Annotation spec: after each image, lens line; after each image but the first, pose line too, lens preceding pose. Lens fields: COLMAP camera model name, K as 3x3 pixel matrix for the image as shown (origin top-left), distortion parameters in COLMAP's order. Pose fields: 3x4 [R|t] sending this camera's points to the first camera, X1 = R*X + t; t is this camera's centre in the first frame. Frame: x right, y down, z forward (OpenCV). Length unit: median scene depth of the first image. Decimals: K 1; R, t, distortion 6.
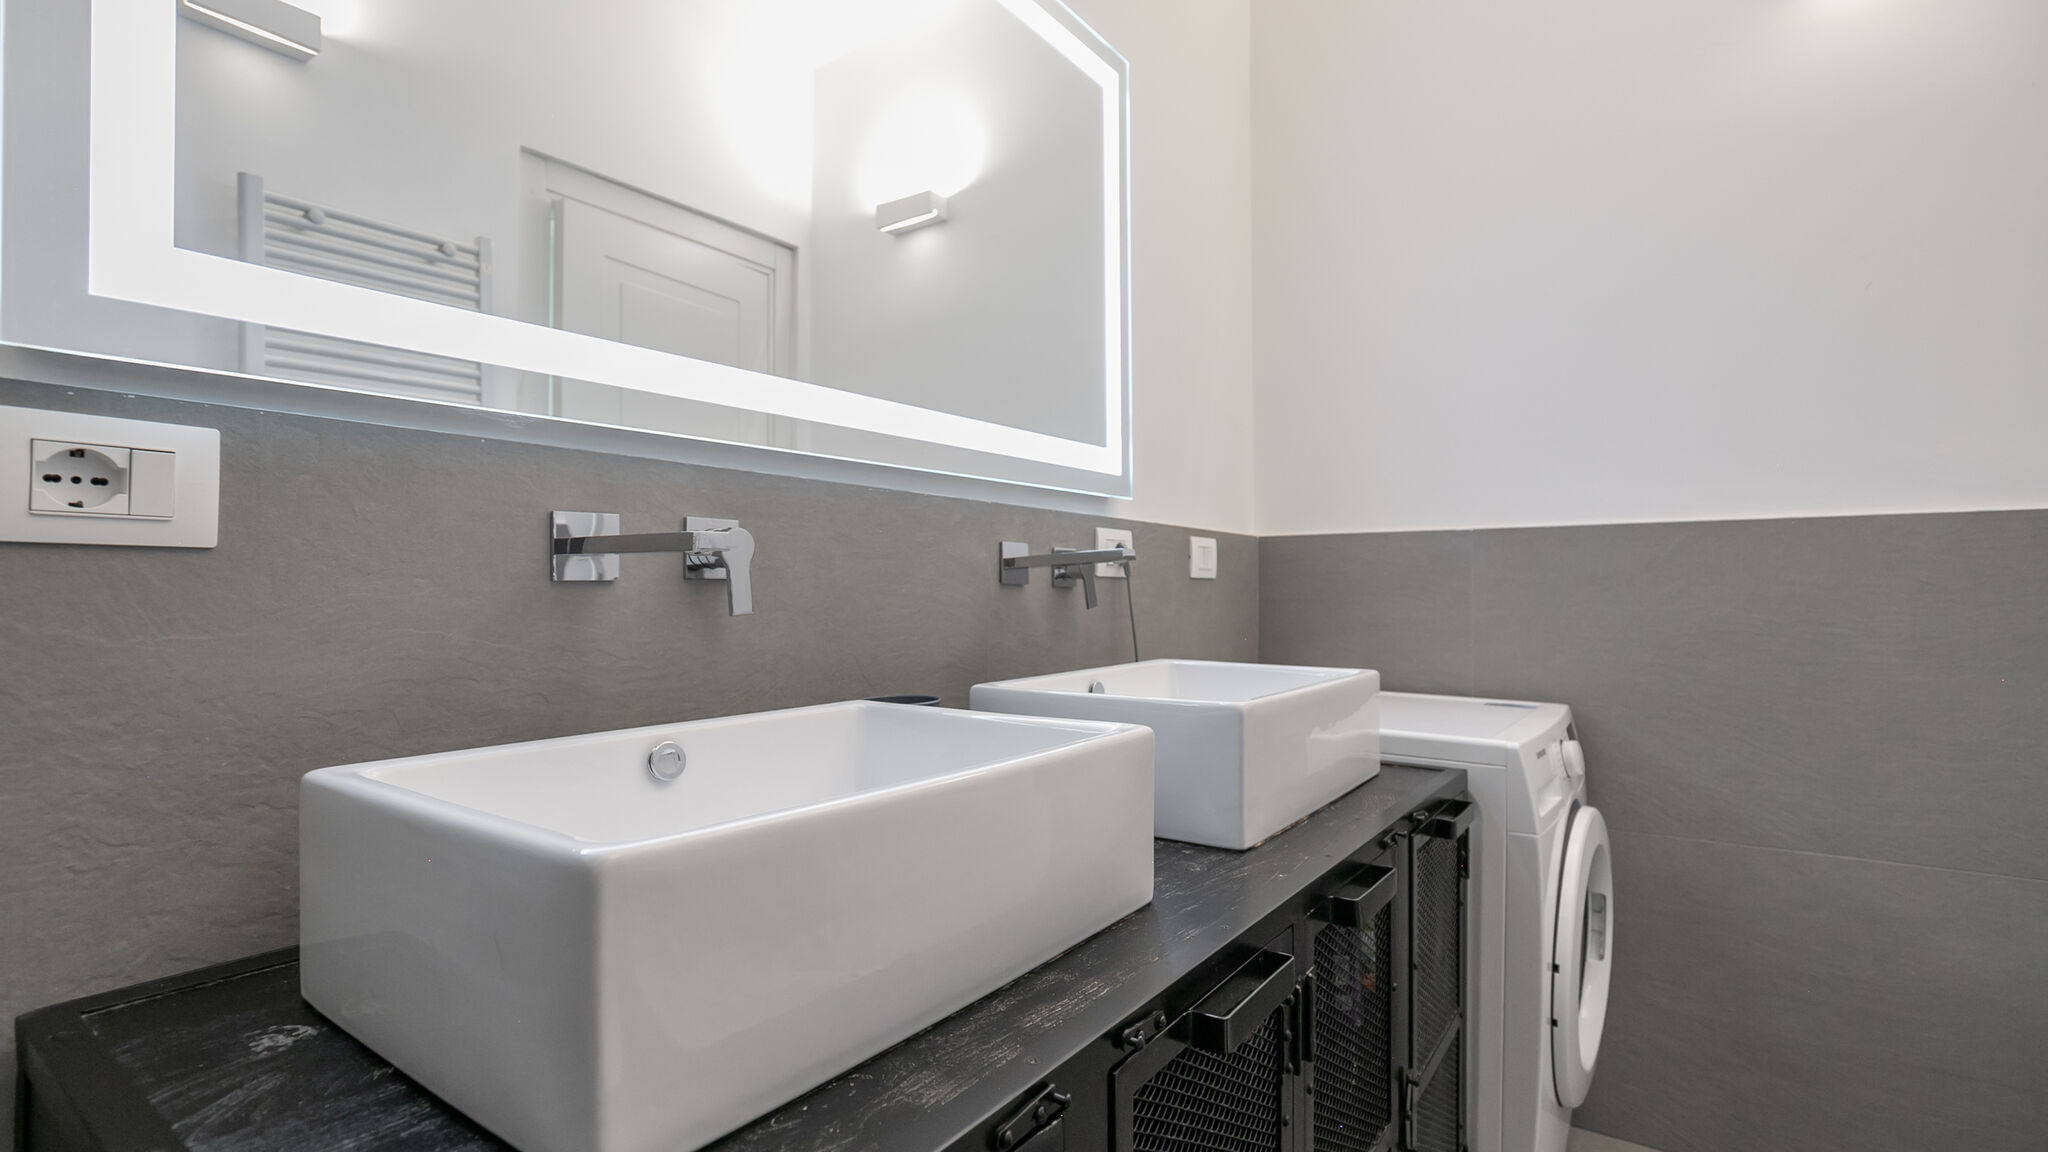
lens RADIAL K [[965.1, 0, 1006.0], [0, 965.1, 511.5], [0, 0, 1]] dist [-0.012973, 0.001510]
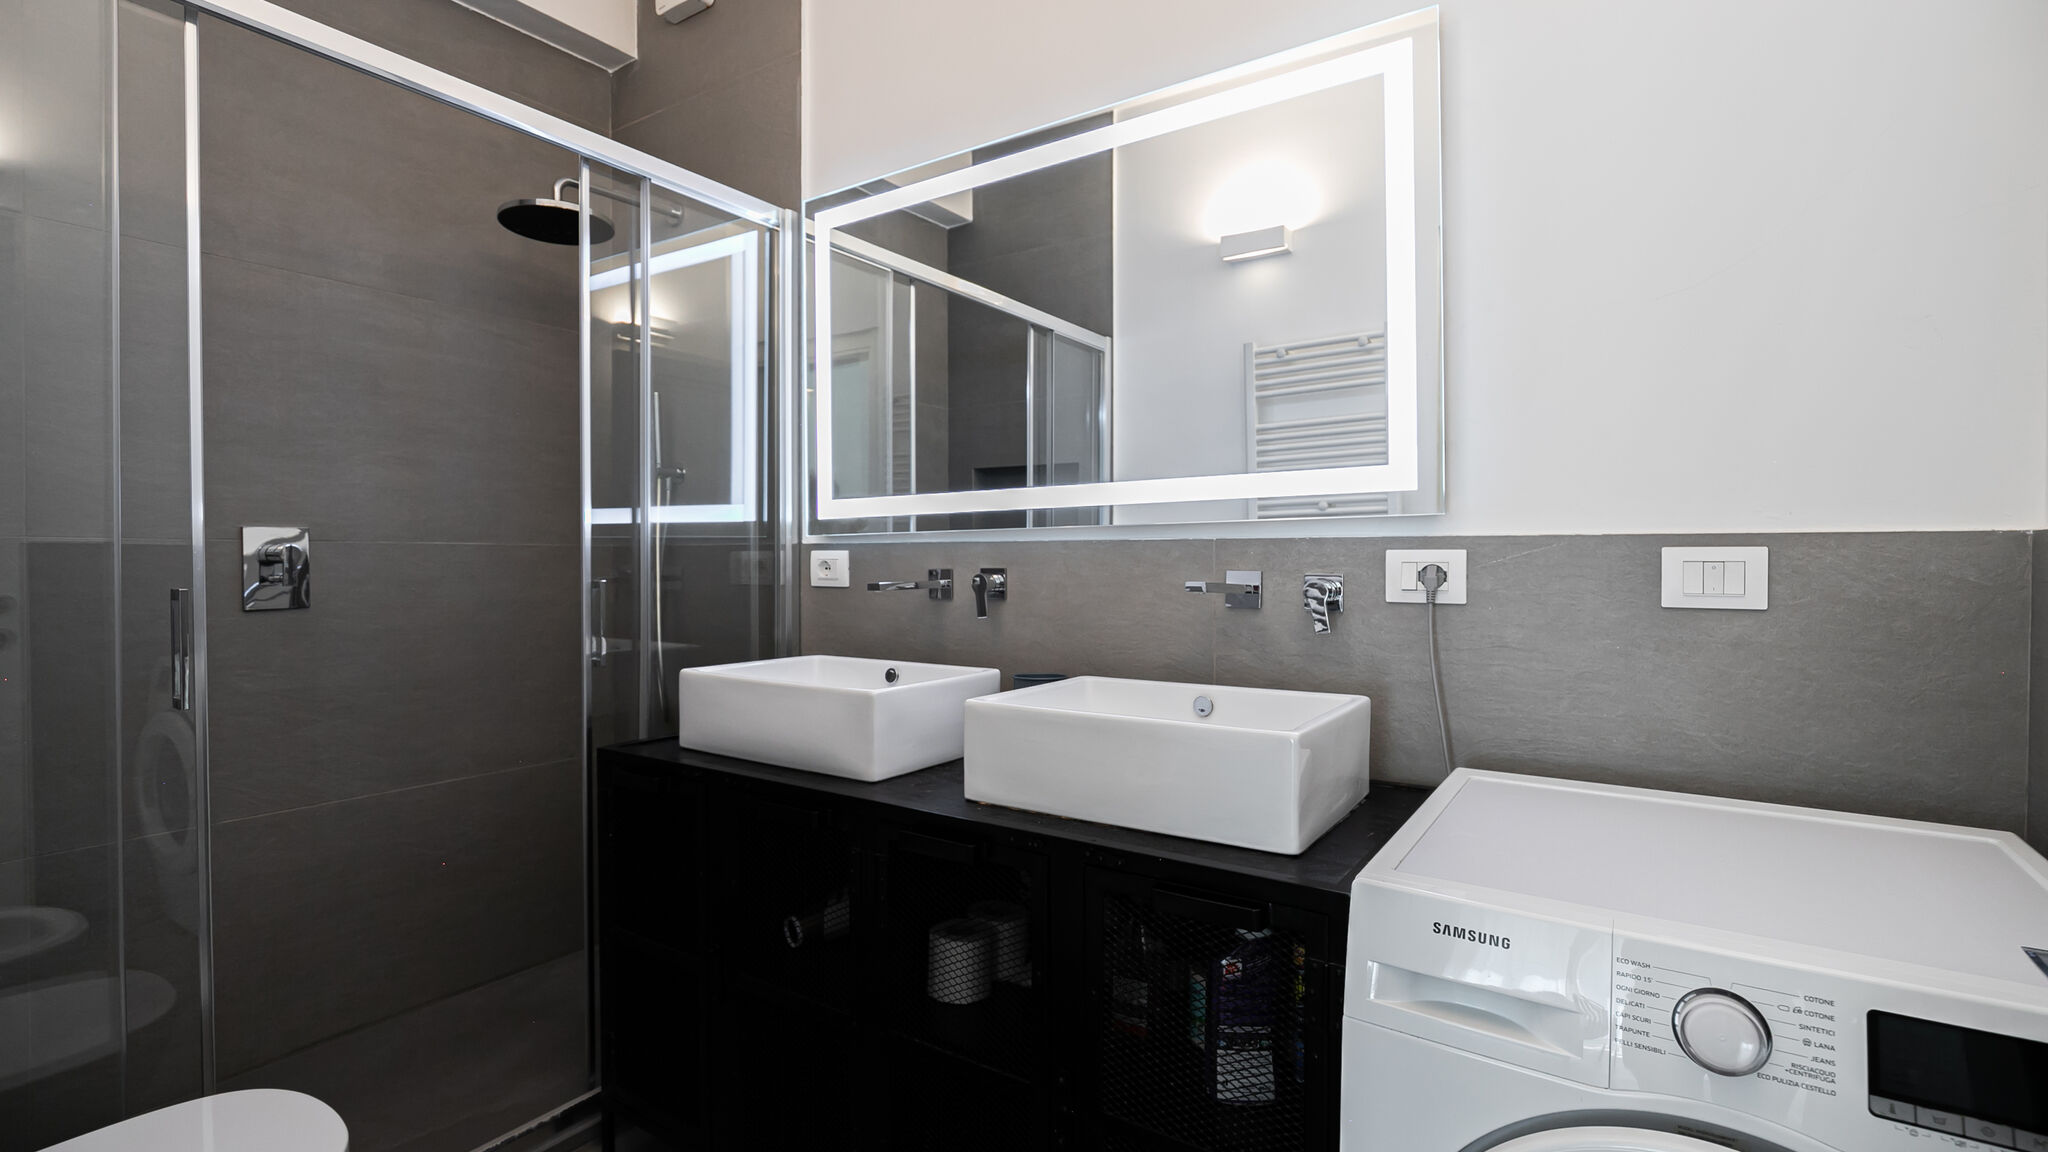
lens RADIAL K [[934.2, 0, 1031.8], [0, 934.2, 559.4], [0, 0, 1]] dist [-0.011344, 0.000971]
pose [[0.039989, -0.001846, -0.999198, 2.108667], [0.079699, 0.996818, 0.001348, -0.010108], [0.996017, -0.079689, 0.040009, 1.298341]]
